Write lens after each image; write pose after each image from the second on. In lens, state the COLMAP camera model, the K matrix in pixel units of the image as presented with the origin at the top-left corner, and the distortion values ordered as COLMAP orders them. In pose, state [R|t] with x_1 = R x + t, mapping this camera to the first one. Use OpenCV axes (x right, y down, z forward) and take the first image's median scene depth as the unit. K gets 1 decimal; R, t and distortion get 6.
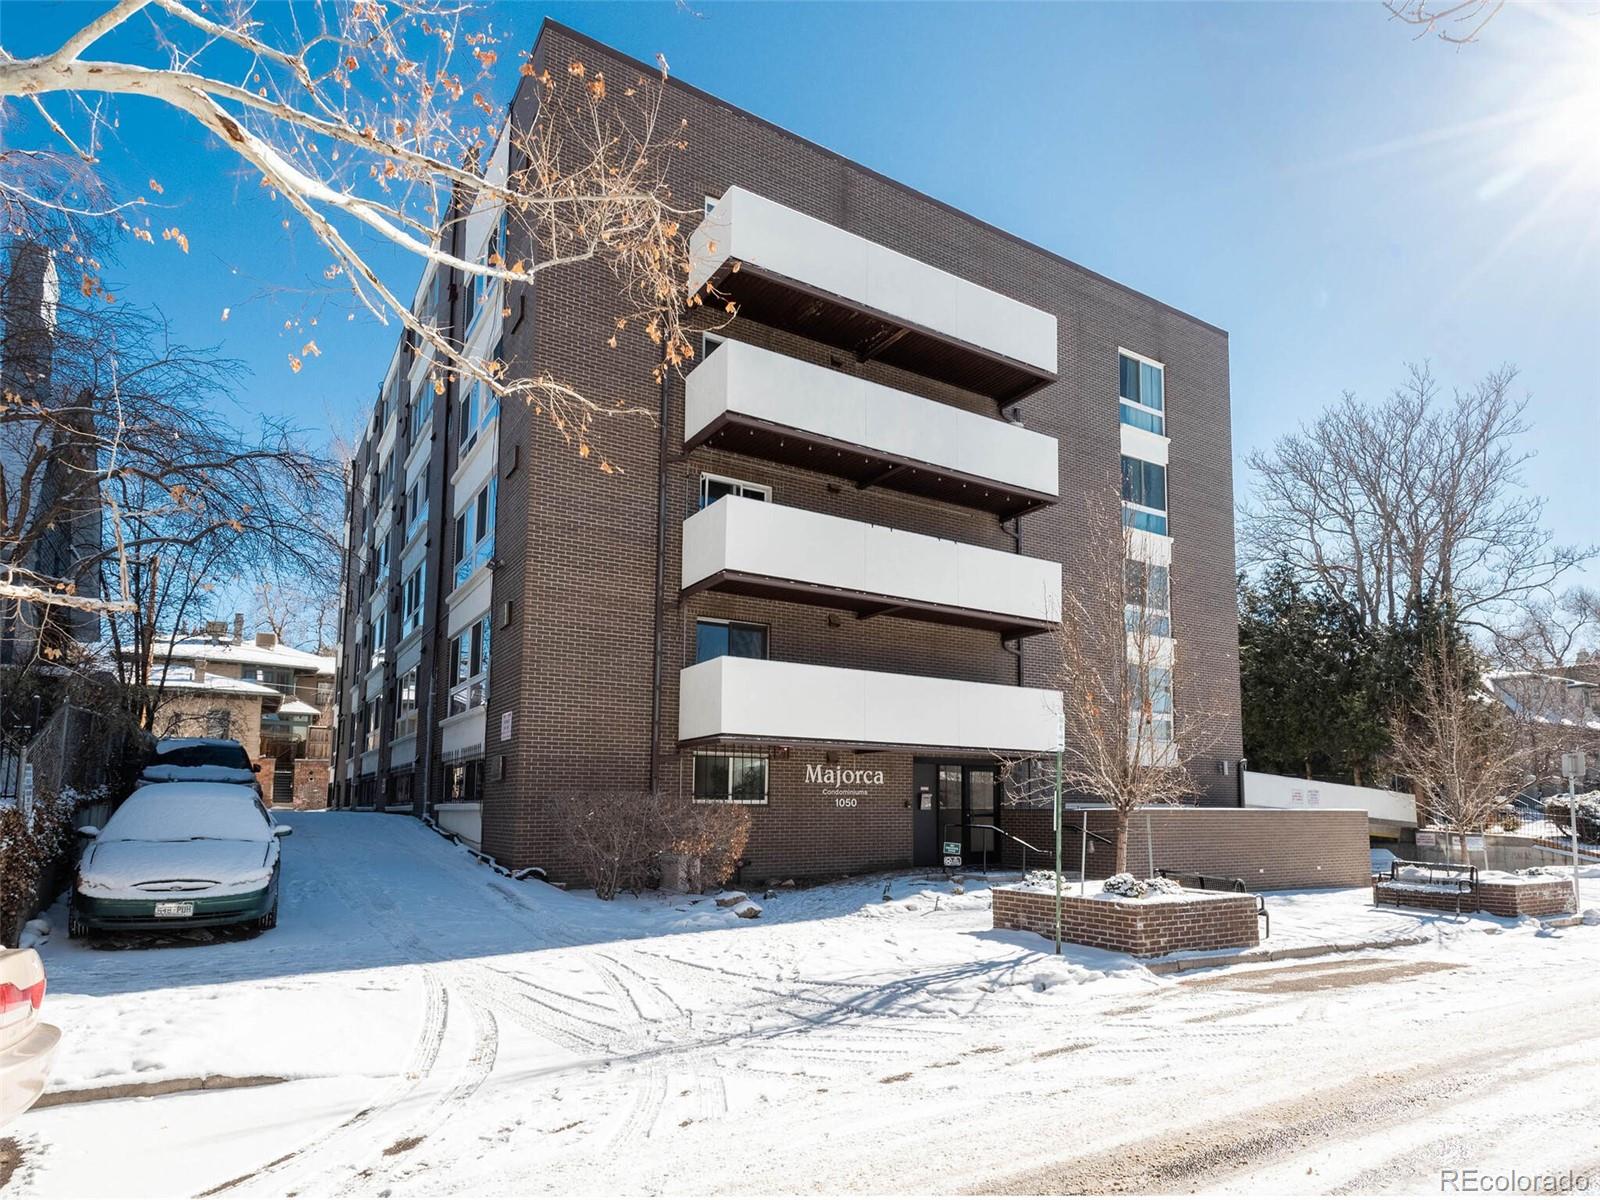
lens RADIAL K [[887.5, 0, 798.4], [0, 887.5, 627.1], [0, 0, 1]] dist [0.043462, 0.000116]
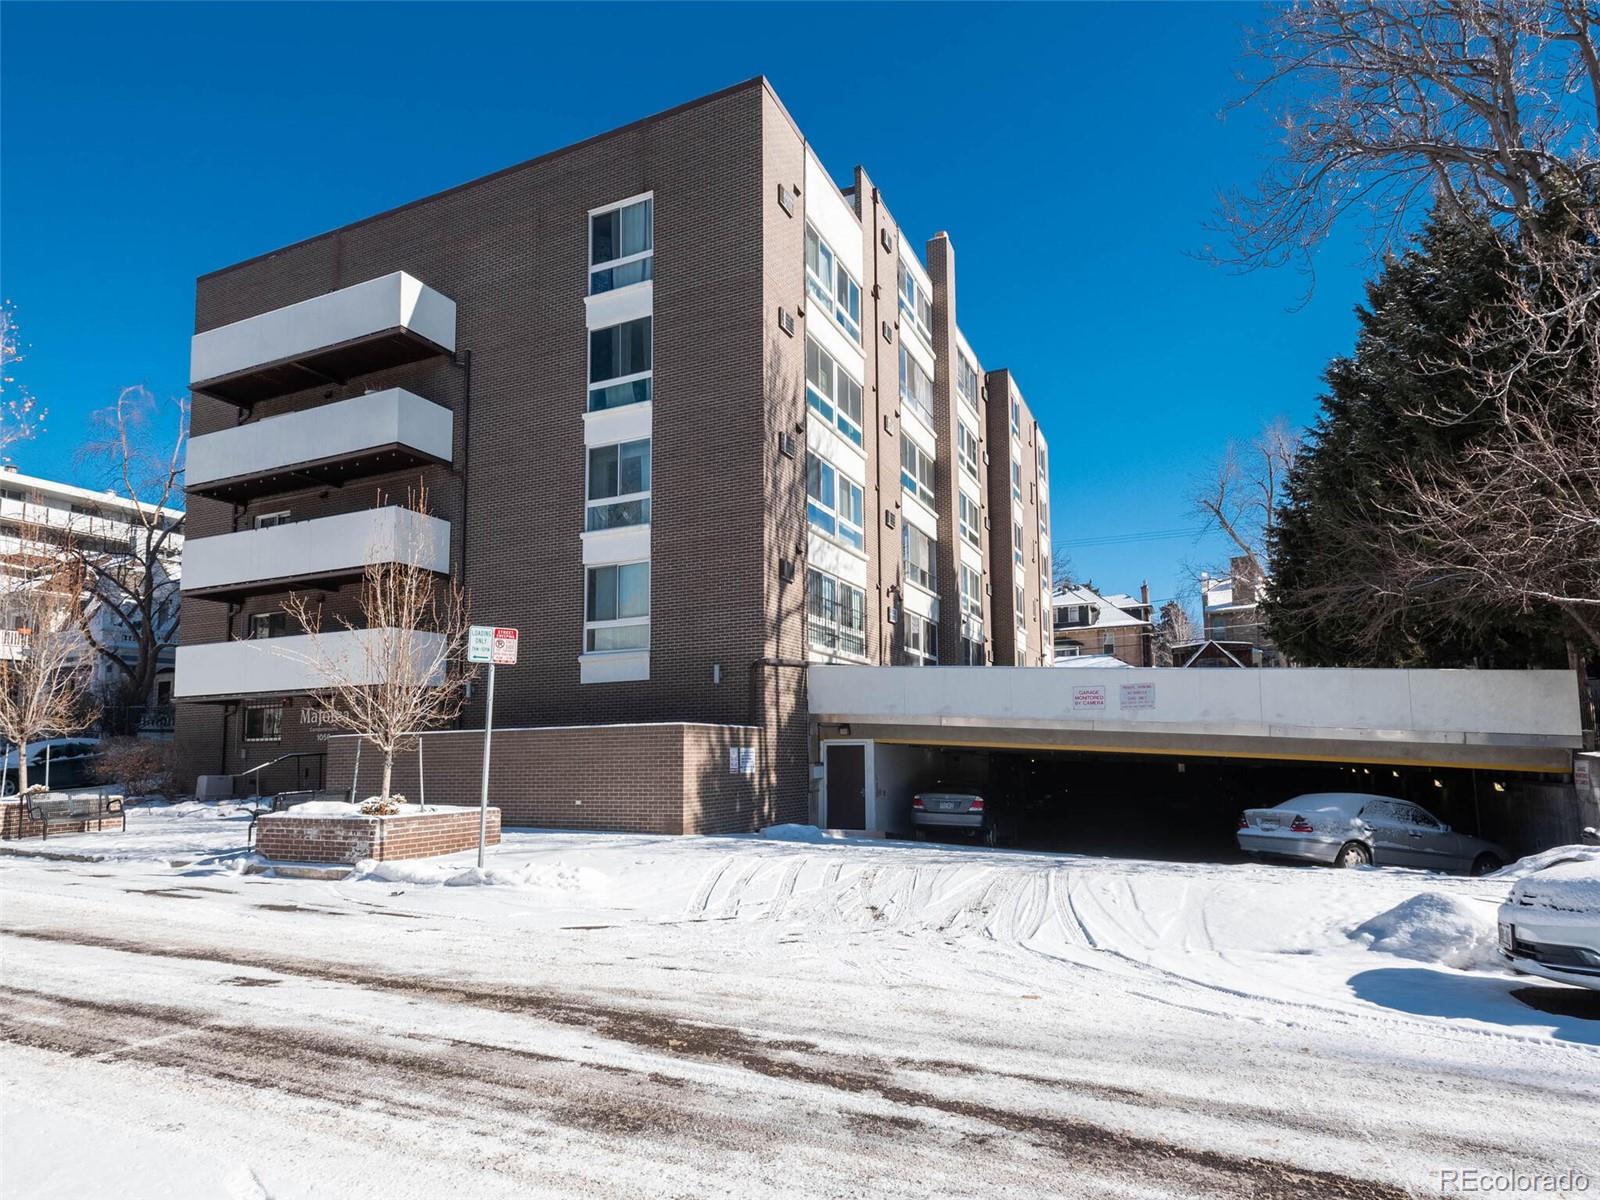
lens RADIAL K [[863.6, 0, 800.0], [0, 863.6, 600.0], [0, 0, 1]] dist [0.013262, -0.001721]
pose [[0.558125, -0.147198, -0.816596, 1.119028], [0.181235, 0.982003, -0.053144, 0.145574], [0.809723, -0.118334, 0.574757, 0.638649]]
